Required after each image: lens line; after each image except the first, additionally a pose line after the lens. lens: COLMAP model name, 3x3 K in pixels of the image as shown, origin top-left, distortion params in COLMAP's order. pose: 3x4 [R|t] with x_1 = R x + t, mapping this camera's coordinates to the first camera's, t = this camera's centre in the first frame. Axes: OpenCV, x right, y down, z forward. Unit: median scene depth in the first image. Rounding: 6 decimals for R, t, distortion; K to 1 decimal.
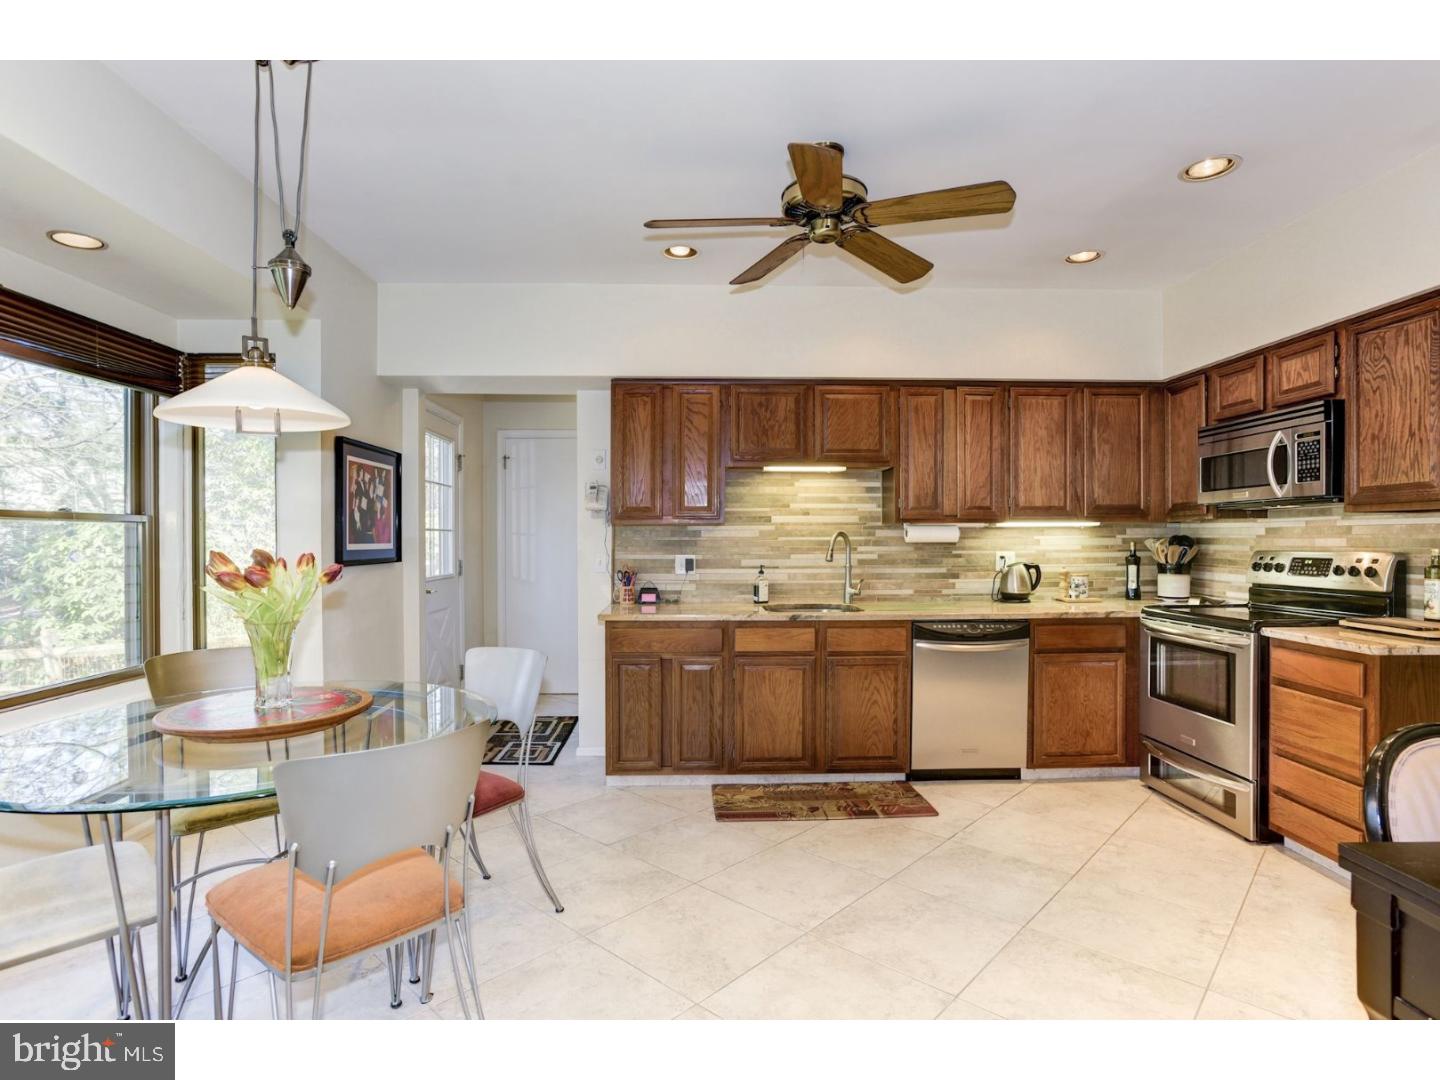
lens RADIAL K [[724.3, 0, 710.2], [0, 724.3, 542.2], [0, 0, 1]] dist [-0.005859, 0.000717]
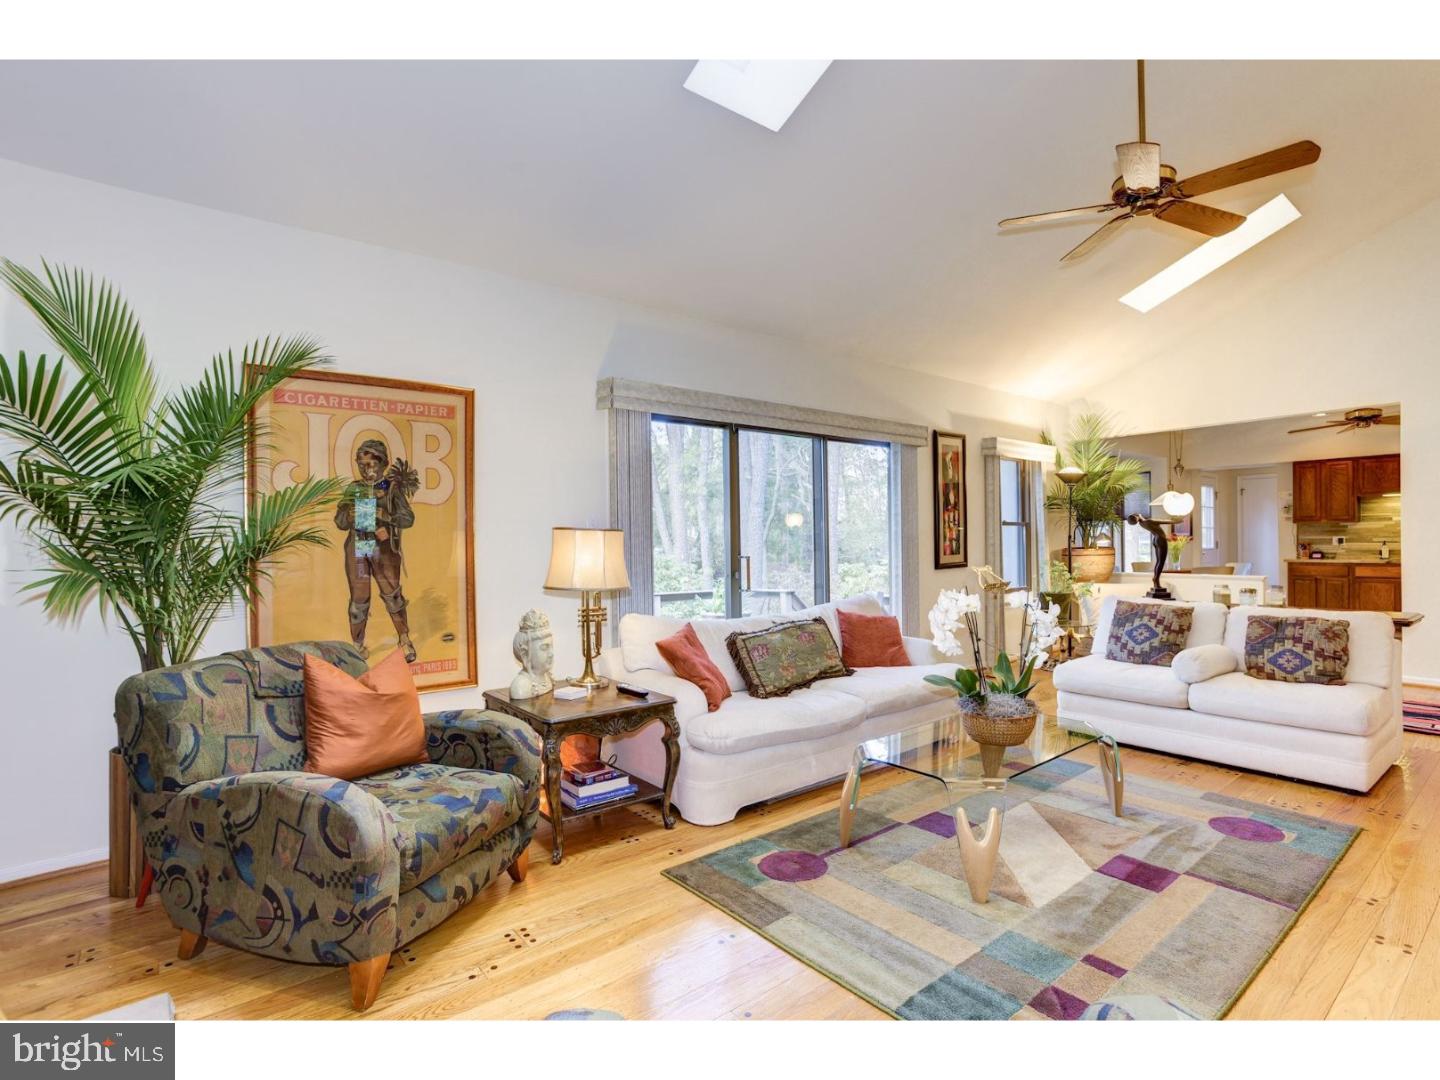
lens RADIAL K [[724.2, 0, 724.4], [0, 724.2, 535.4], [0, 0, 1]] dist [-0.003439, 0.004715]
pose [[0.616380, -0.010100, -0.787384, 0.382063], [0.006938, 0.999949, -0.007396, 0.012626], [0.787419, -0.000904, 0.616418, -1.267827]]
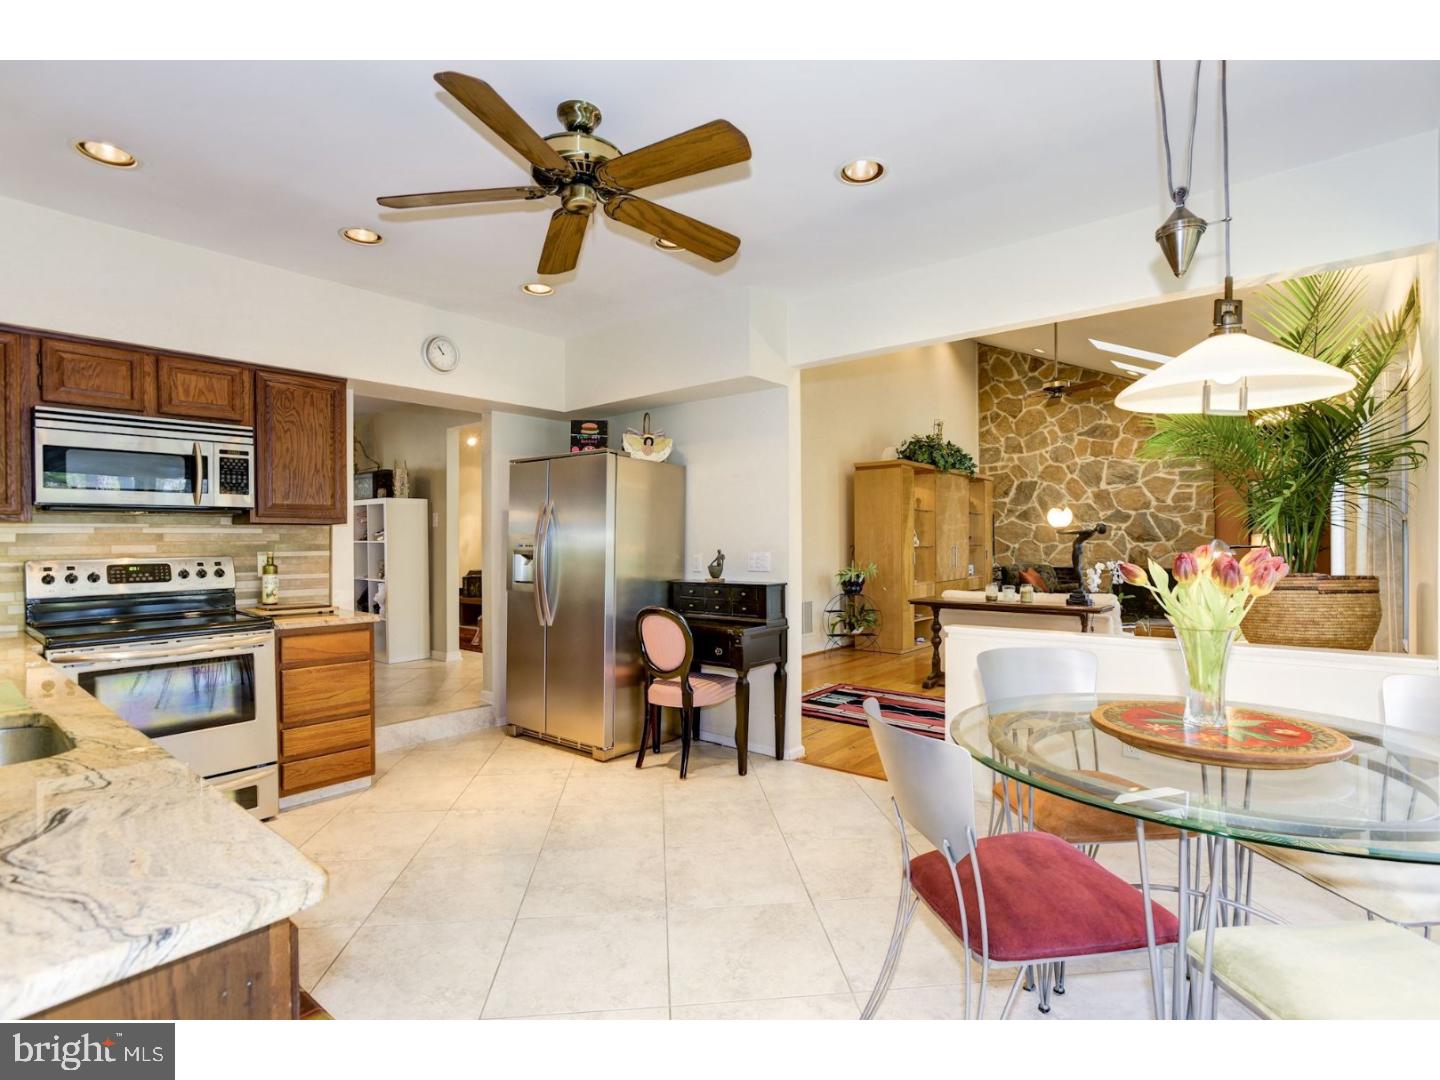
lens RADIAL K [[724.2, 0, 717.3], [0, 724.2, 543.9], [0, 0, 1]] dist [-0.003439, 0.004715]
pose [[-0.745130, 0.007595, 0.666876, -0.564959], [0.012870, 0.999913, 0.002993, 0.000420], [-0.666795, 0.010812, -0.745162, 1.549082]]
